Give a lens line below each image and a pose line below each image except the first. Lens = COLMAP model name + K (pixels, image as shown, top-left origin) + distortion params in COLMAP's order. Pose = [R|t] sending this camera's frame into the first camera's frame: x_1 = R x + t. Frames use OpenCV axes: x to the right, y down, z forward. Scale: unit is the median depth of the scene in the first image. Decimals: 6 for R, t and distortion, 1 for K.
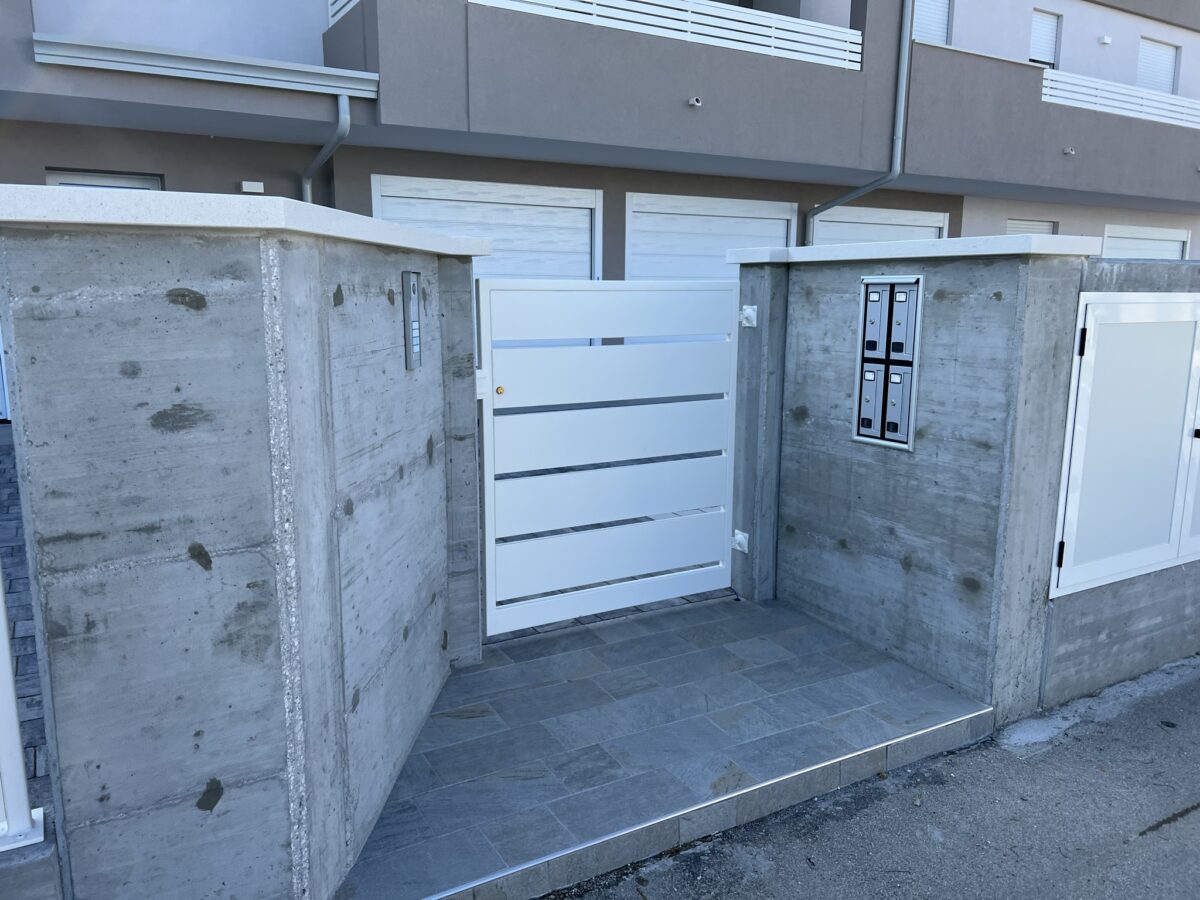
lens RADIAL K [[894.3, 0, 600.0], [0, 894.3, 450.0], [0, 0, 1]] dist [0.039927, -0.051583]
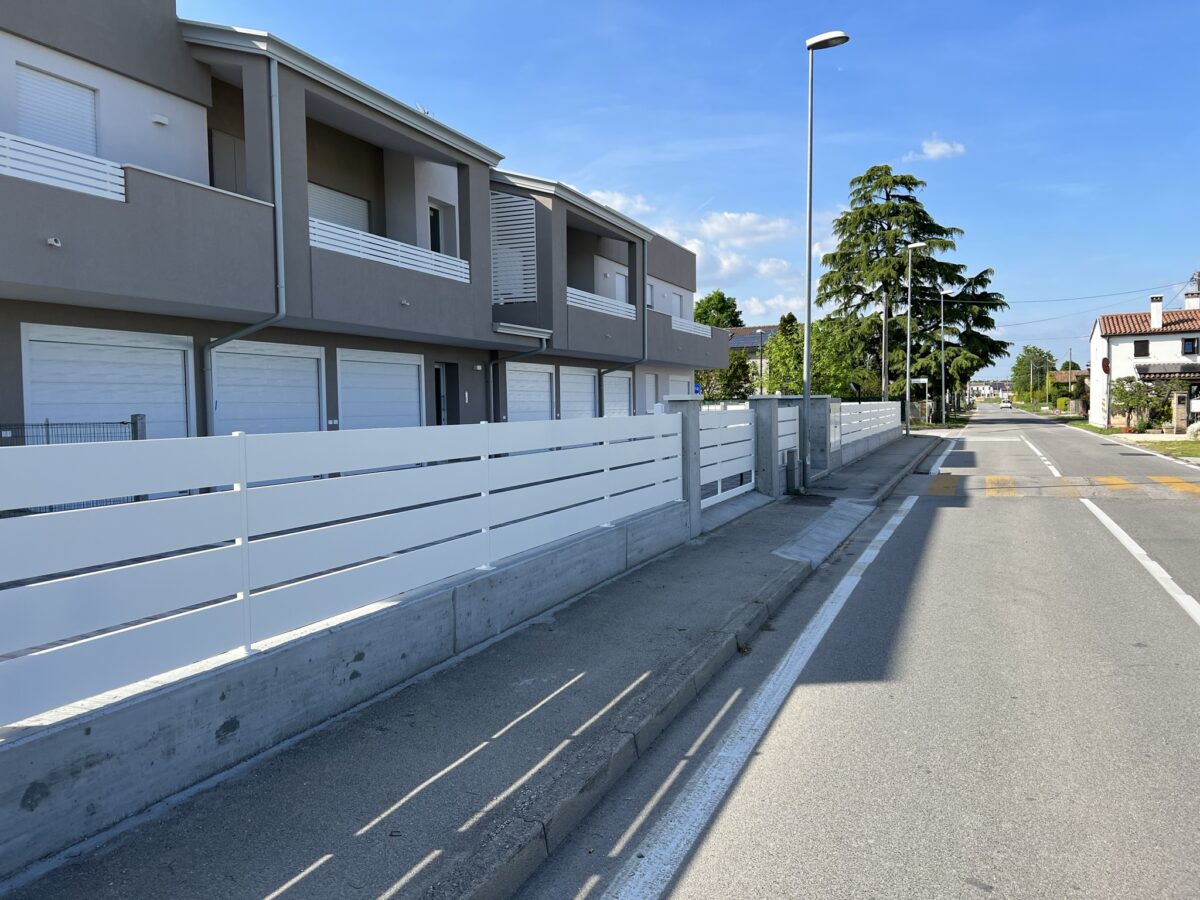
lens RADIAL K [[898.1, 0, 590.7], [0, 898.1, 443.7], [0, 0, 1]] dist [0.100200, -0.129230]
pose [[0.802585, -0.045816, 0.594776, -4.330825], [0.127173, 0.987267, -0.095555, 0.471414], [-0.582825, 0.152330, 0.798192, -2.882617]]
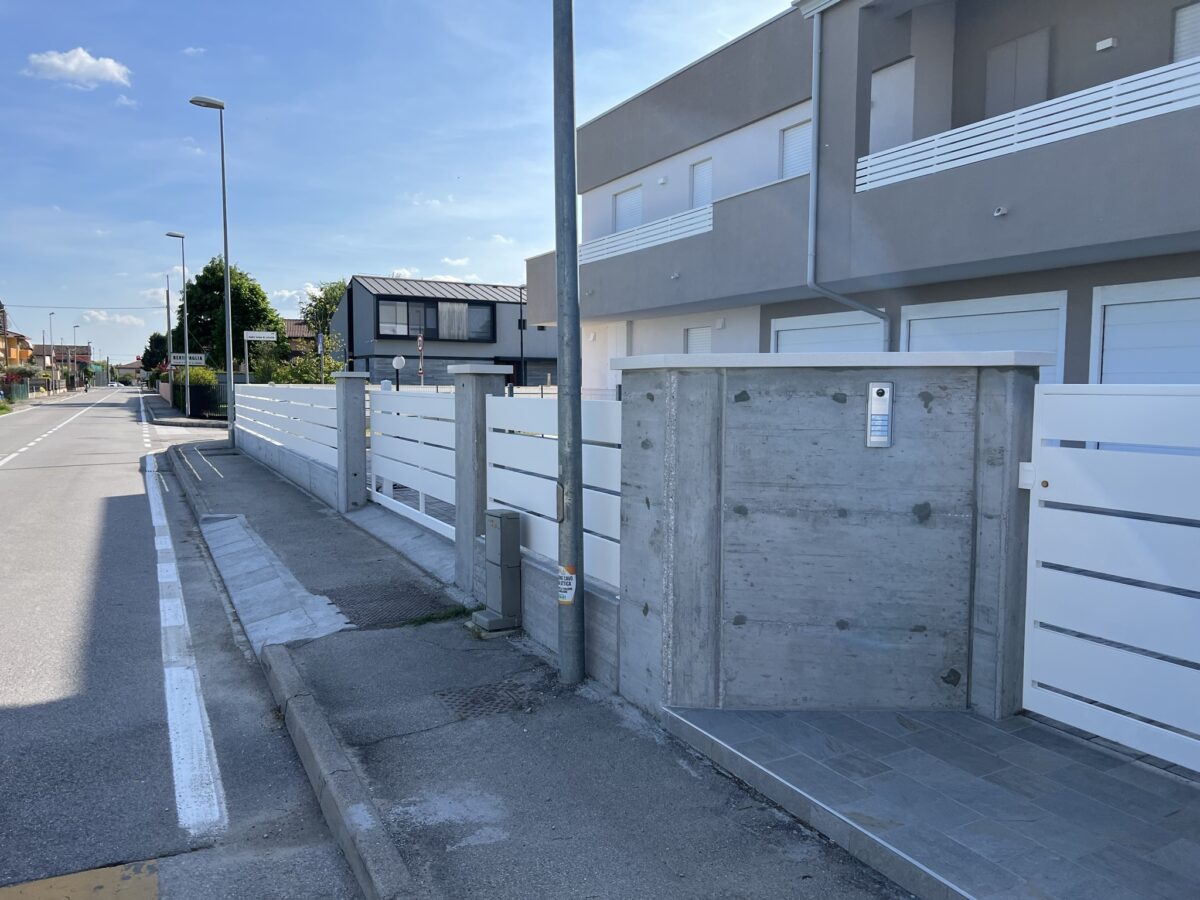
lens RADIAL K [[898.1, 0, 590.7], [0, 898.1, 443.7], [0, 0, 1]] dist [0.100200, -0.129230]
pose [[-0.063510, 0.056522, -0.996379, 1.036963], [-0.179273, 0.981508, 0.067105, -0.090968], [0.981747, 0.182886, -0.052203, 0.507181]]
